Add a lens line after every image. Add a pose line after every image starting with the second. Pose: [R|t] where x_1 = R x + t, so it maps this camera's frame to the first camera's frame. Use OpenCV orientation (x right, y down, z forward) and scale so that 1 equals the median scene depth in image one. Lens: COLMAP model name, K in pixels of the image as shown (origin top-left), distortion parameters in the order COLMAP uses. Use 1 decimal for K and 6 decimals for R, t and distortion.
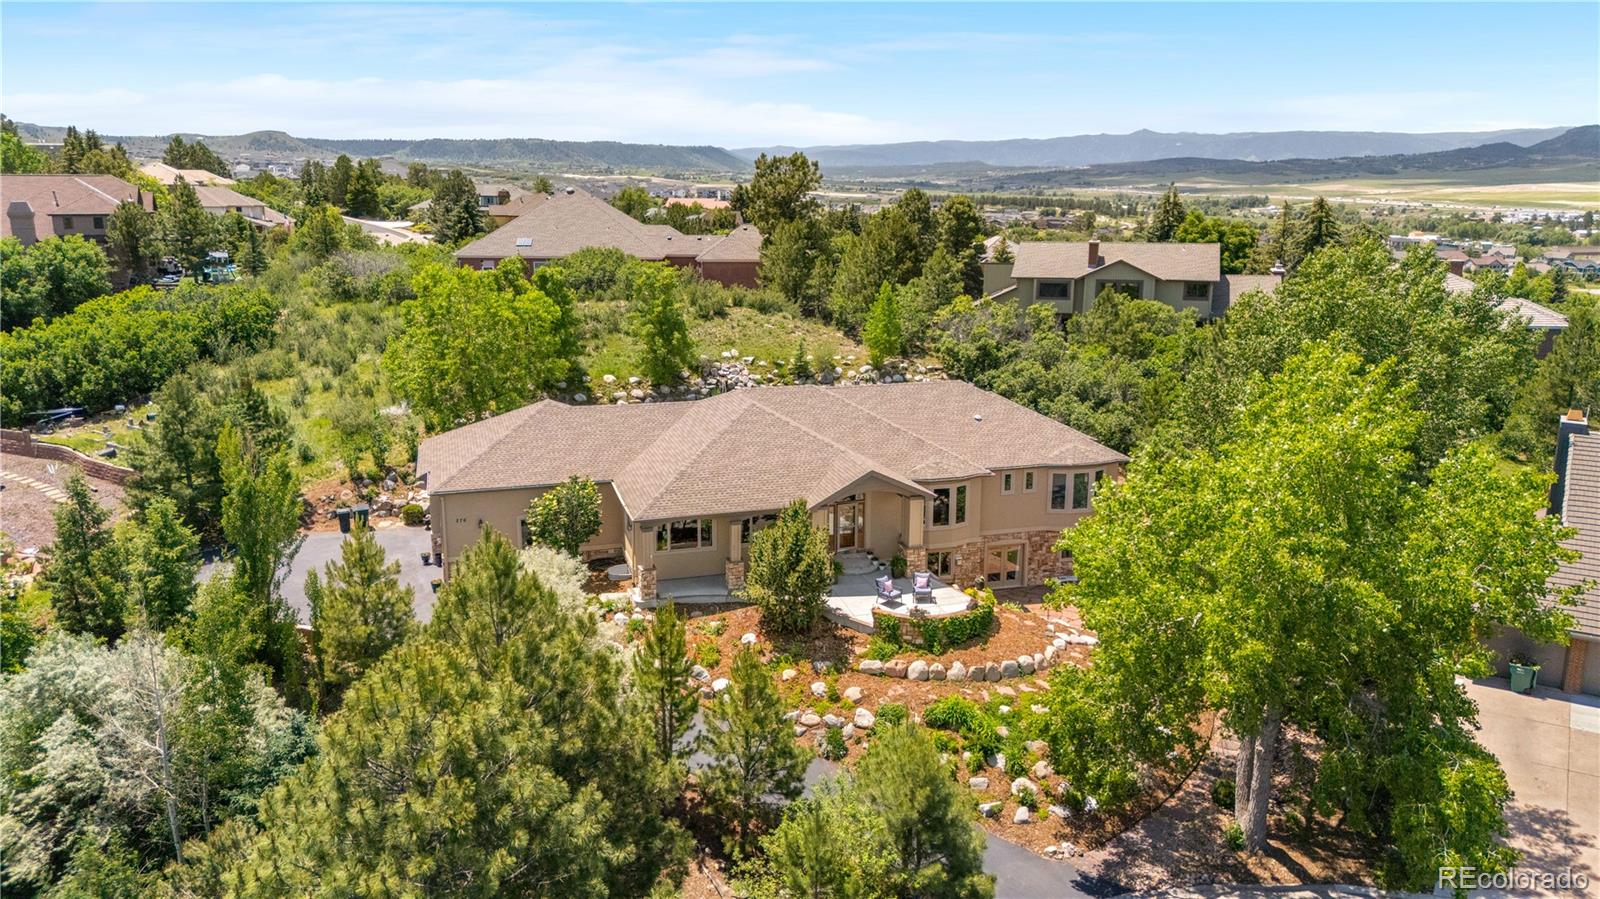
lens RADIAL K [[1122.5, 0, 800.0], [0, 1122.5, 449.5], [0, 0, 1]] dist [0.092763, -0.111476]
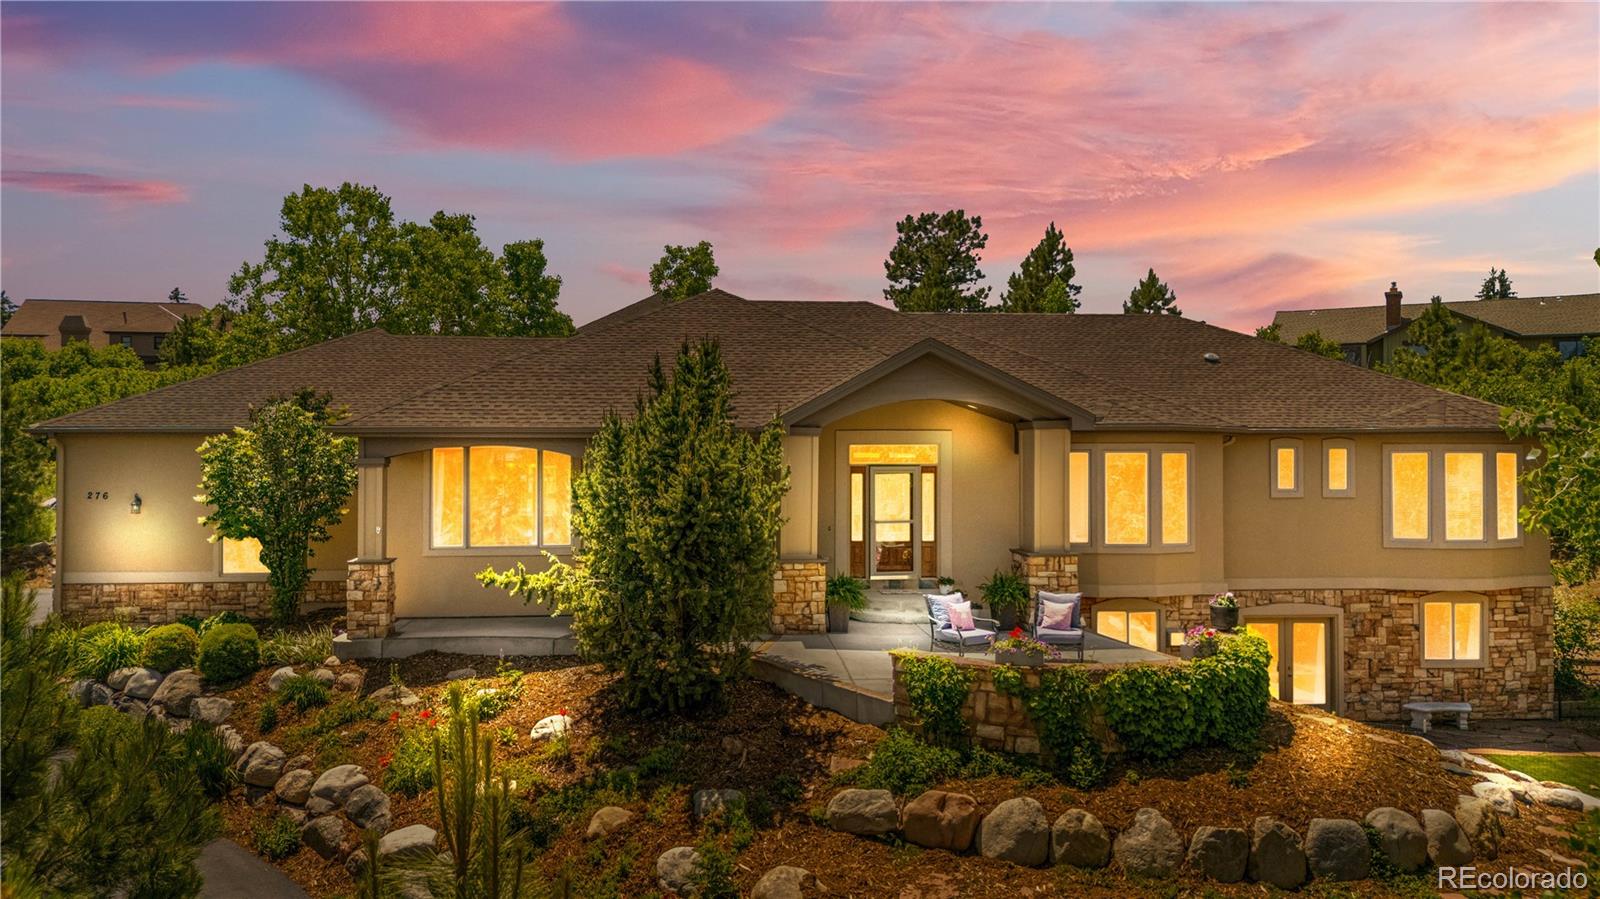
lens RADIAL K [[1174.9, 0, 781.3], [0, 1174.9, 453.0], [0, 0, 1]] dist [0.020640, -0.003509]
pose [[0.979211, -0.010129, -0.202590, 0.106957], [-0.033518, 0.976942, -0.210856, 0.163615], [0.200054, 0.213263, 0.956293, 0.654248]]
